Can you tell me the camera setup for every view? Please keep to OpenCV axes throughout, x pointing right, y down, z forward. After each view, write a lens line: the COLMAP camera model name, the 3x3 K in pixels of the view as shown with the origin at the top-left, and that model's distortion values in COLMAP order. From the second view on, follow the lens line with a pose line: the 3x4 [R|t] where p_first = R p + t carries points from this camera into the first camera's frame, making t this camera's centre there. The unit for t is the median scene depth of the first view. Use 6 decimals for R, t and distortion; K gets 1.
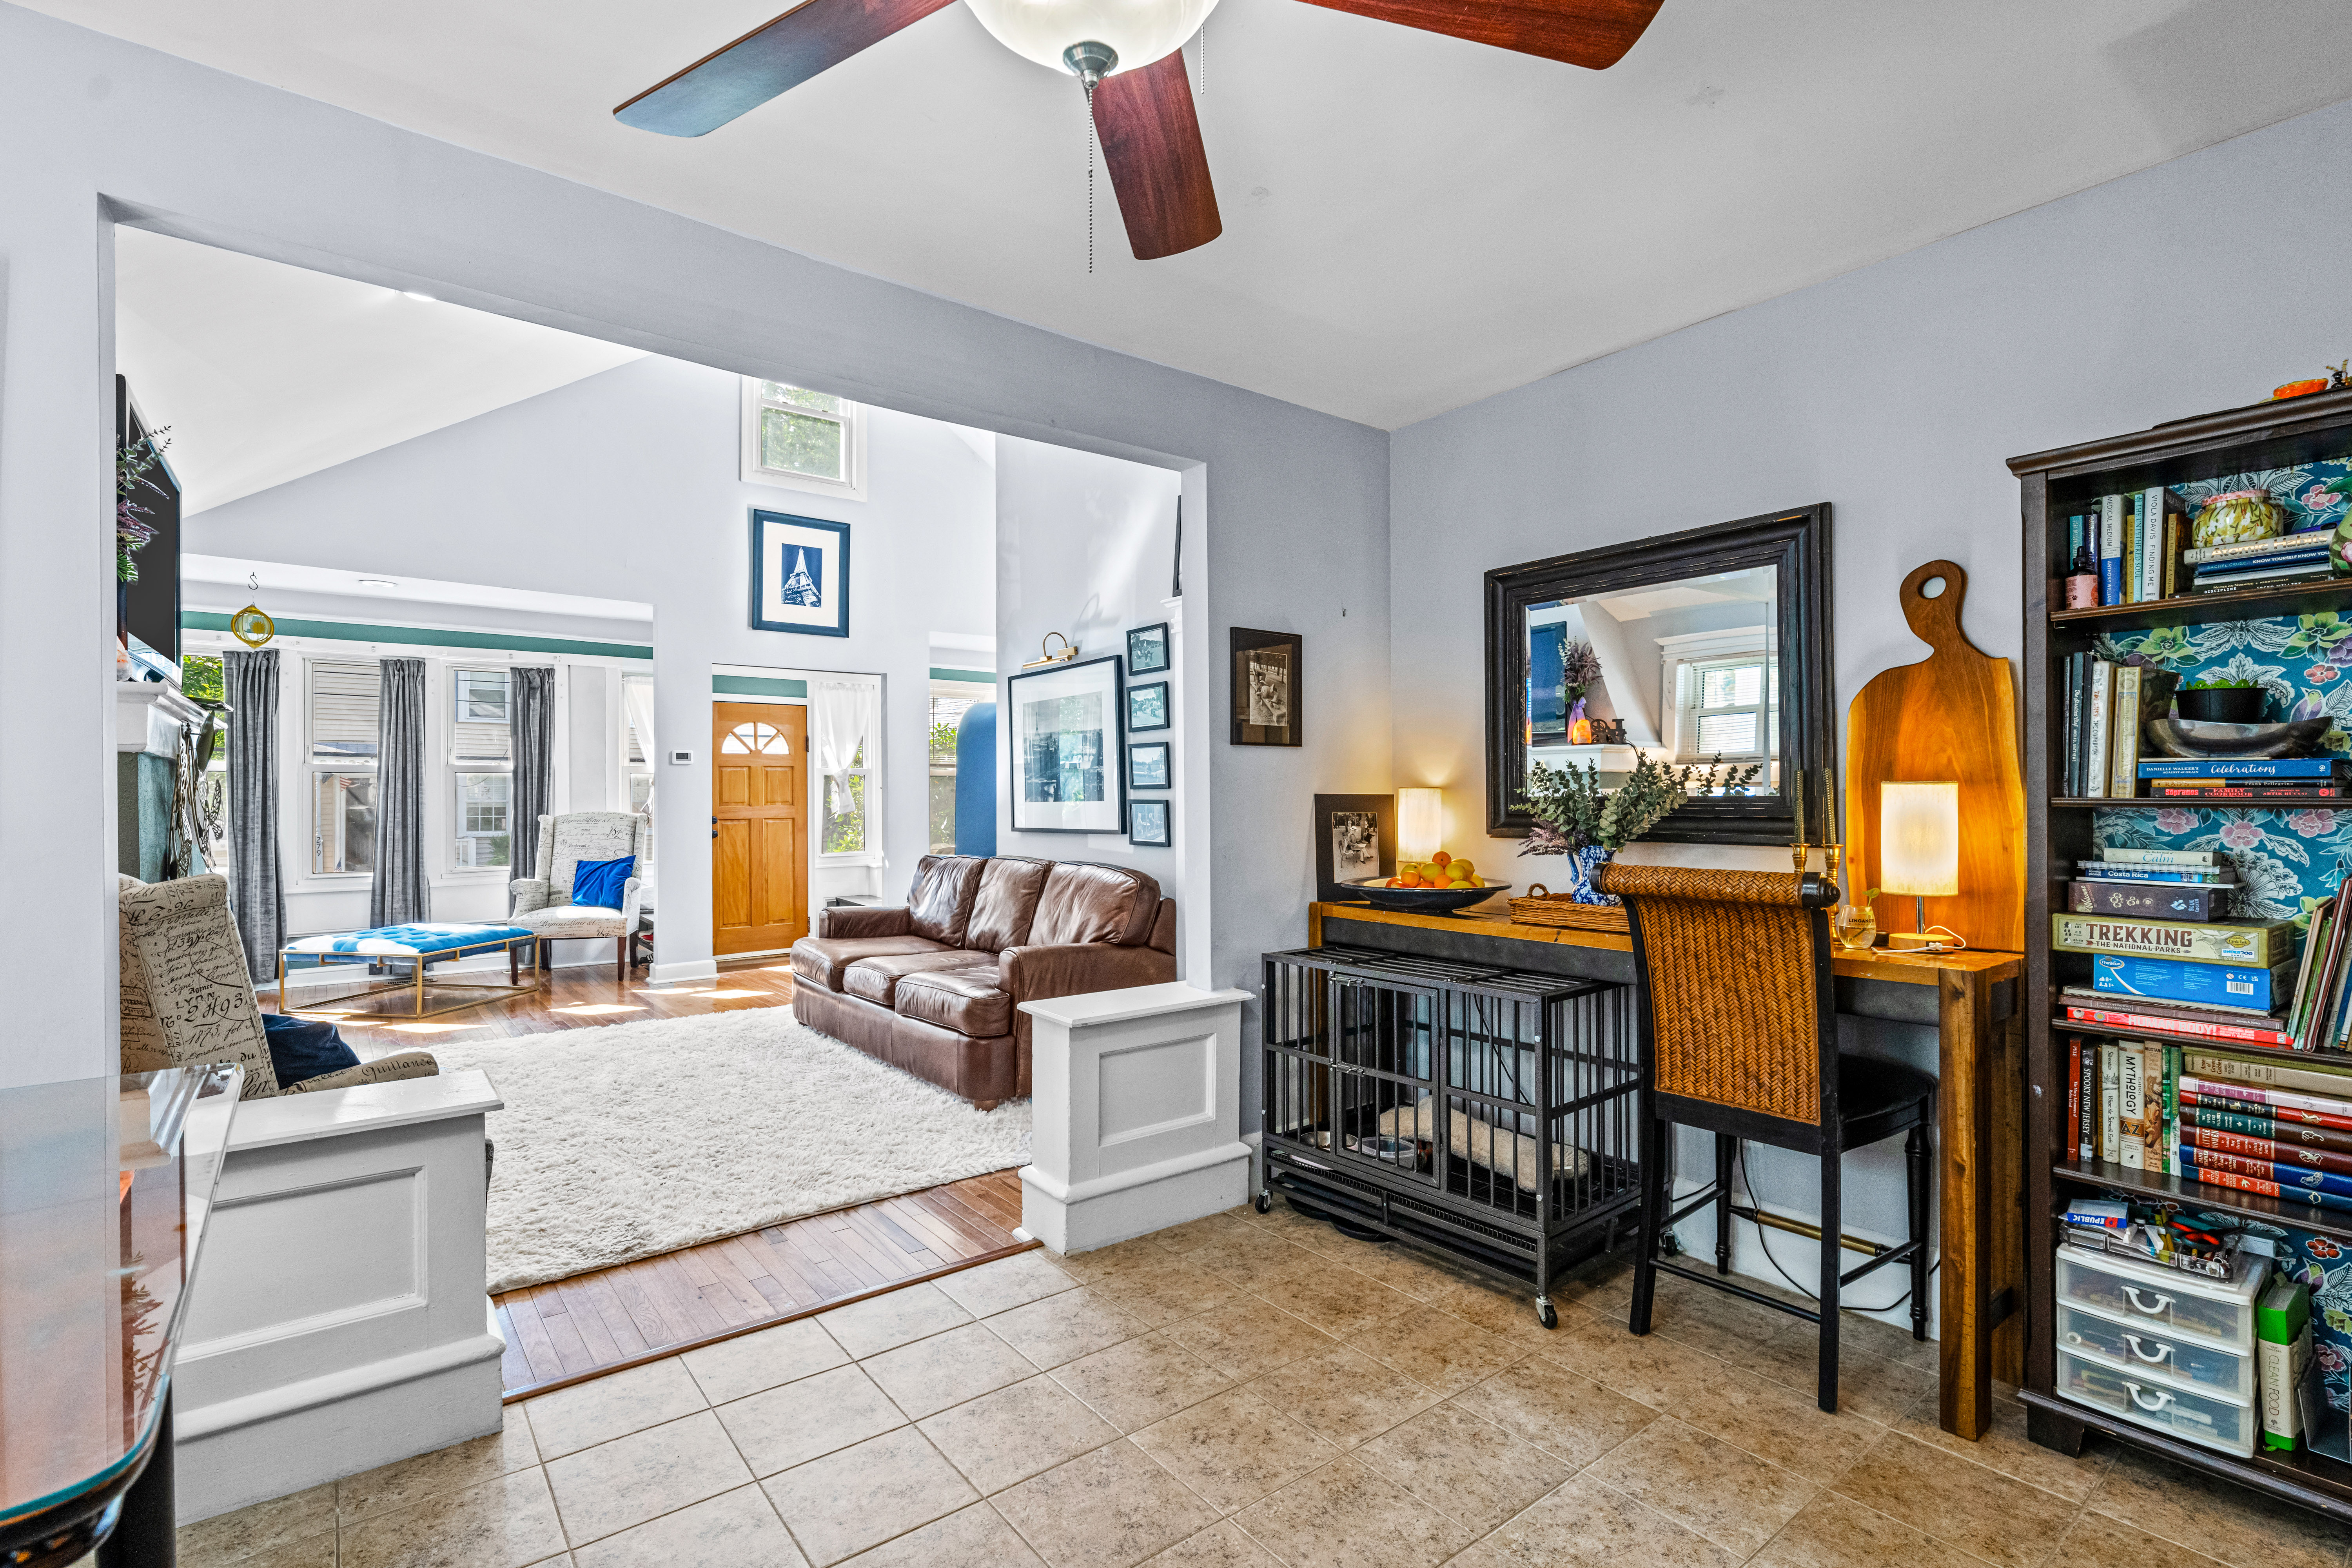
lens RADIAL K [[1082.0, 0, 1182.0], [0, 1082.0, 790.1], [0, 0, 1]] dist [0.002168, -0.000076]
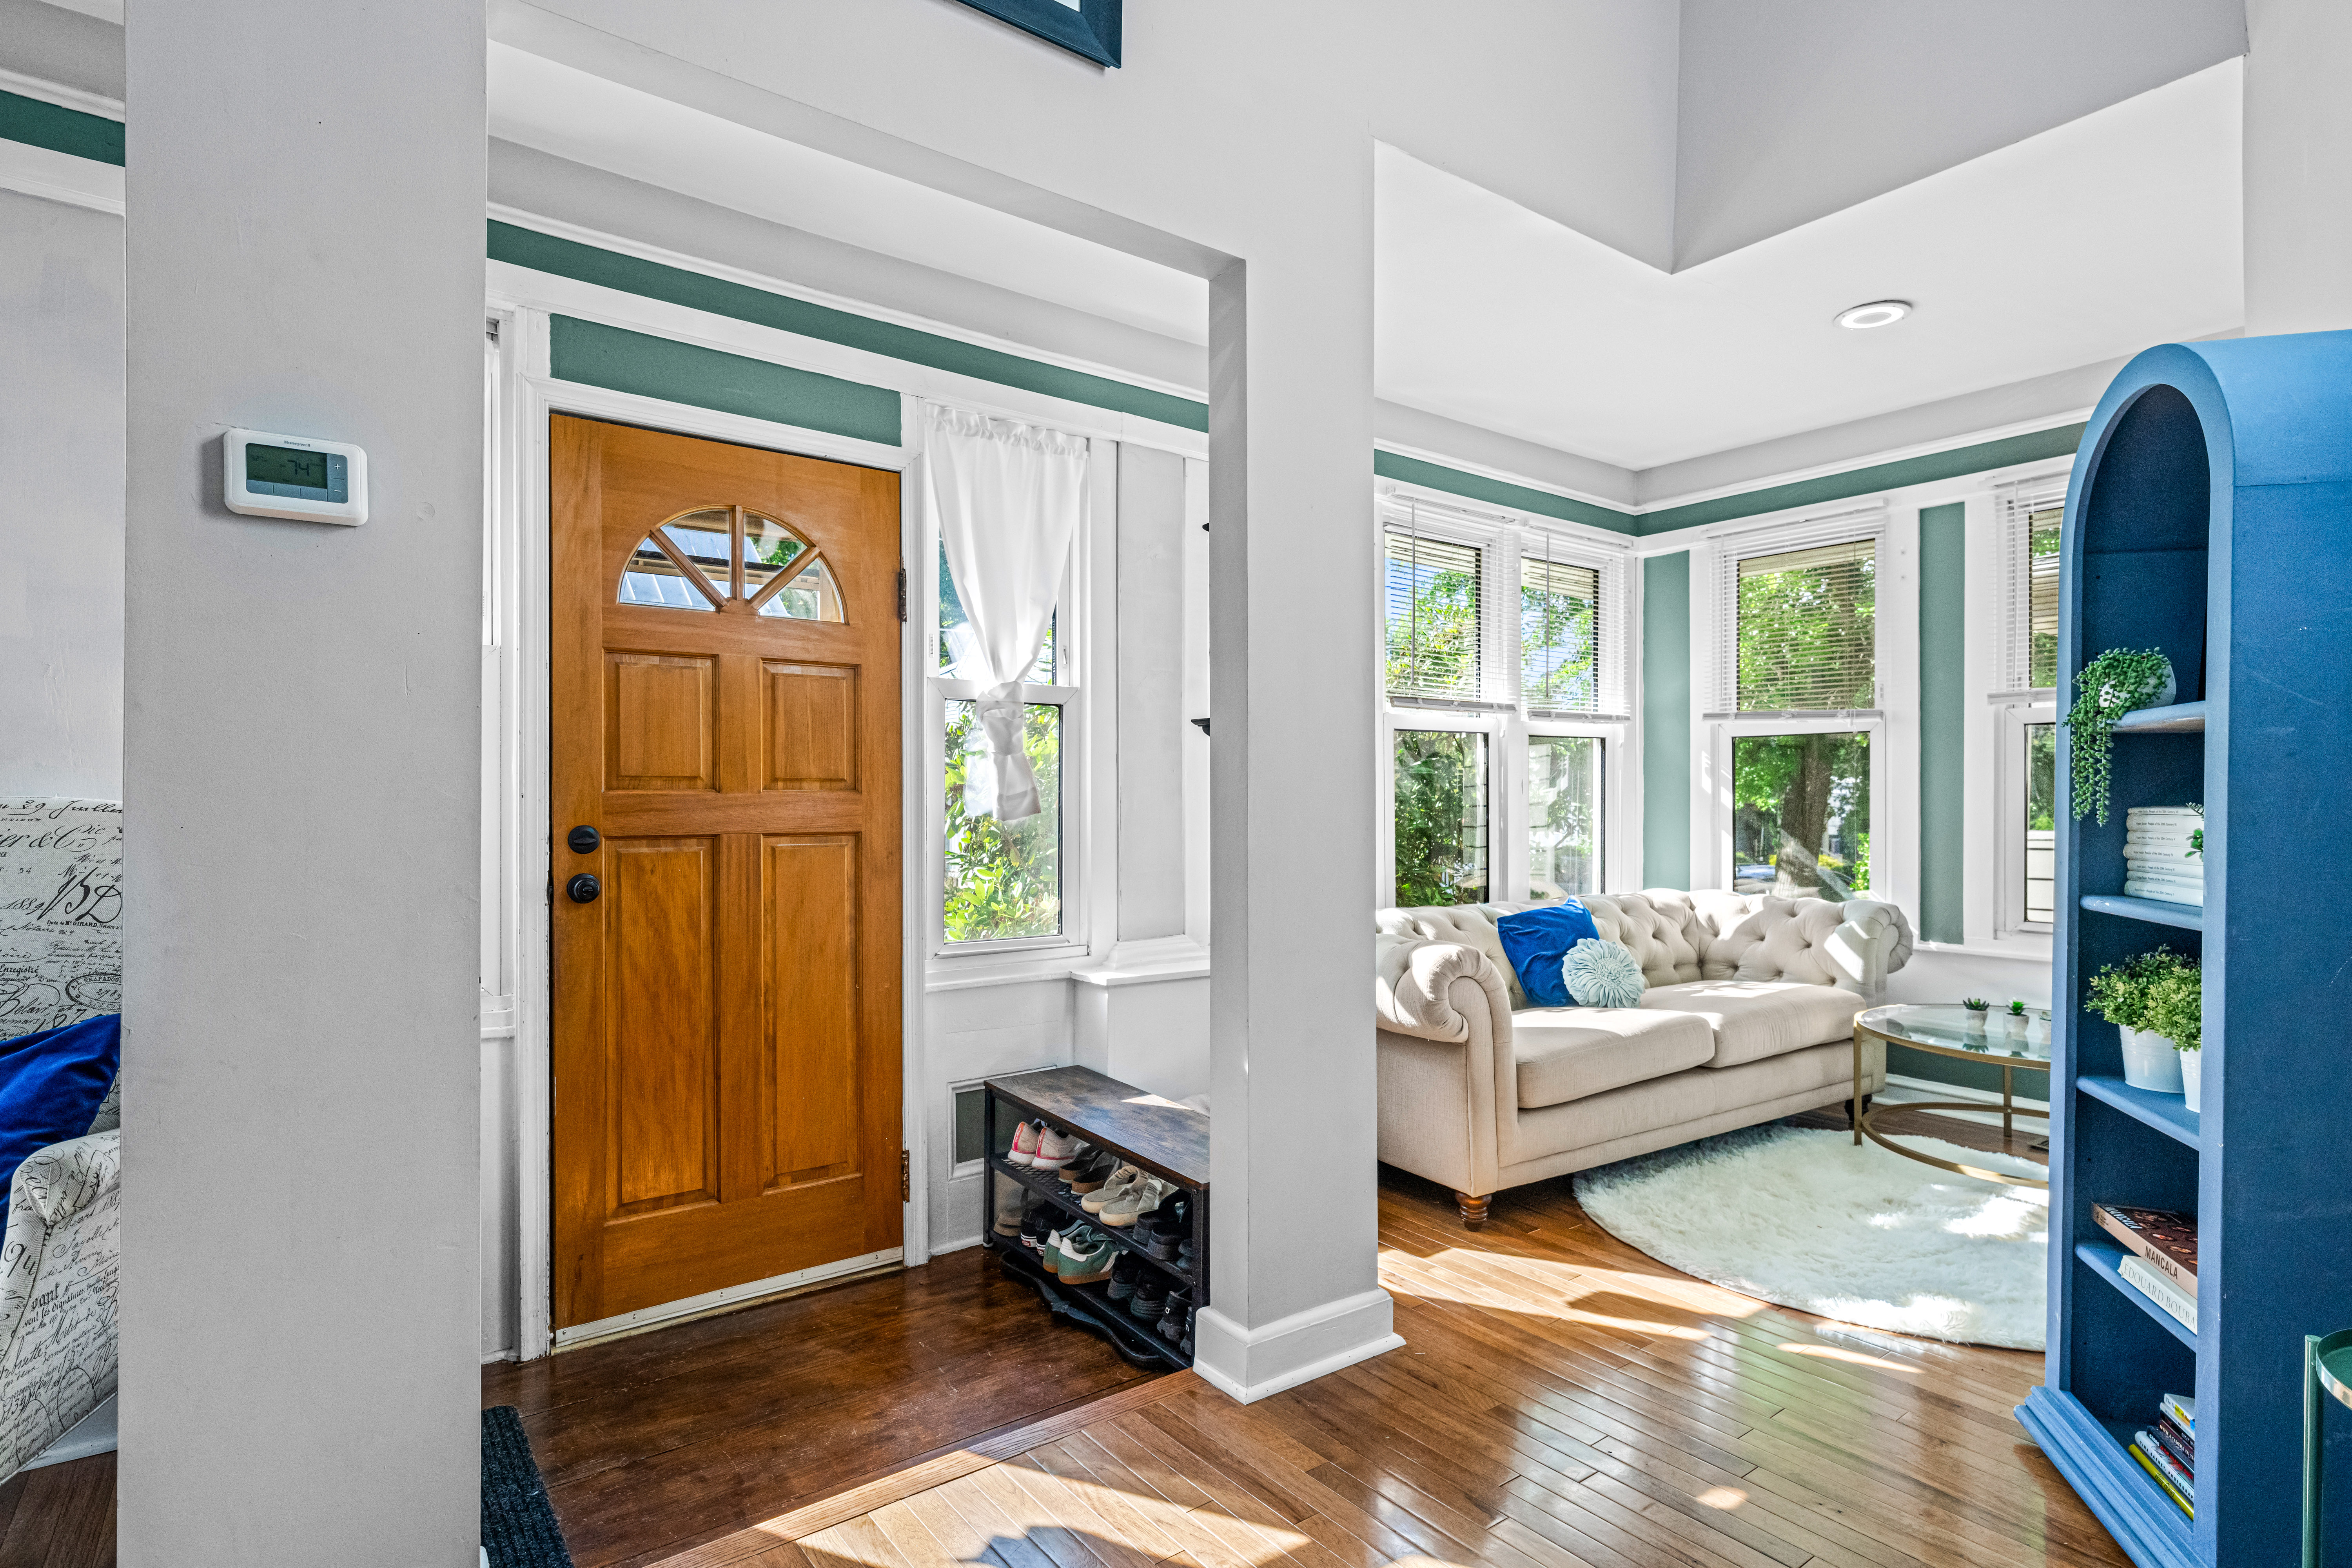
lens RADIAL K [[1170.5, 0, 1181.3], [0, 1170.5, 801.3], [0, 0, 1]] dist [0.003953, 0.000450]
pose [[0.999601, 0.002582, -0.028126, -0.316328], [-0.002701, 0.999988, -0.004188, 0.021940], [0.028115, 0.004263, 0.999596, 0.821919]]
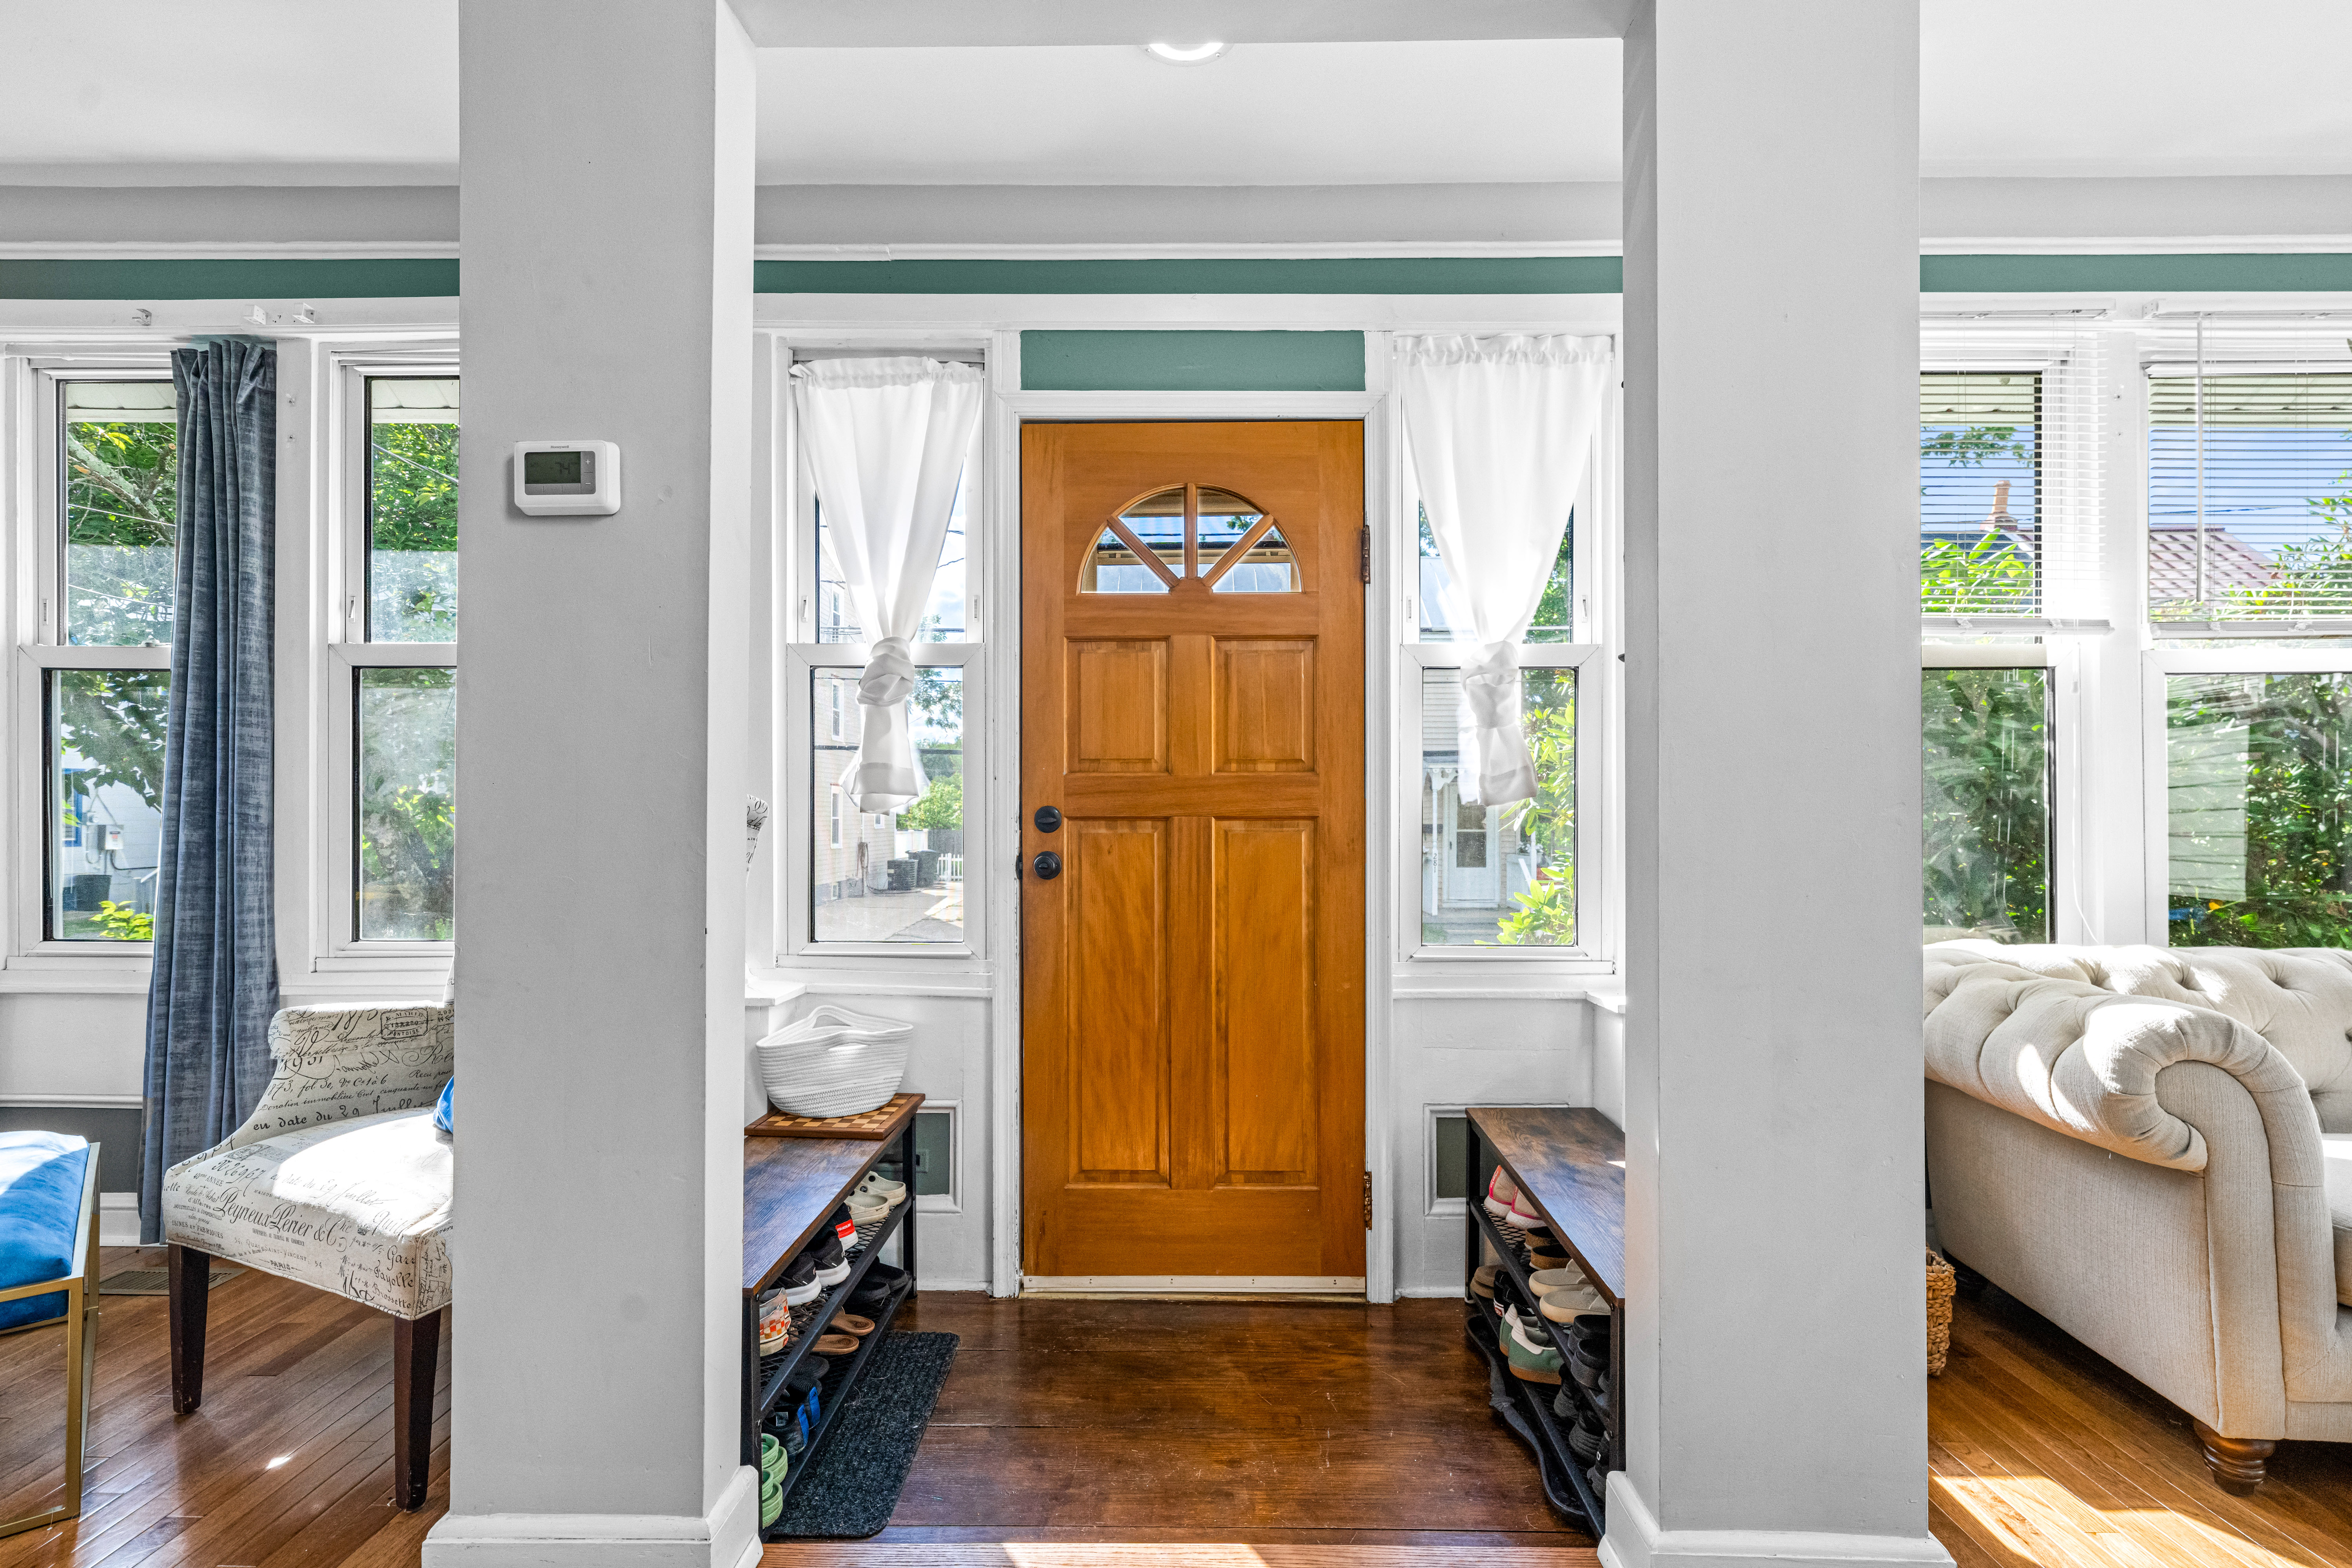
lens RADIAL K [[1128.9, 0, 1180.0], [0, 1128.9, 808.2], [0, 0, 1]] dist [0.001762, -0.000034]
pose [[0.777532, 0.000713, -0.628843, -0.245762], [-0.005035, 0.999974, -0.005091, 0.030659], [0.628823, 0.007124, 0.777516, 0.916908]]
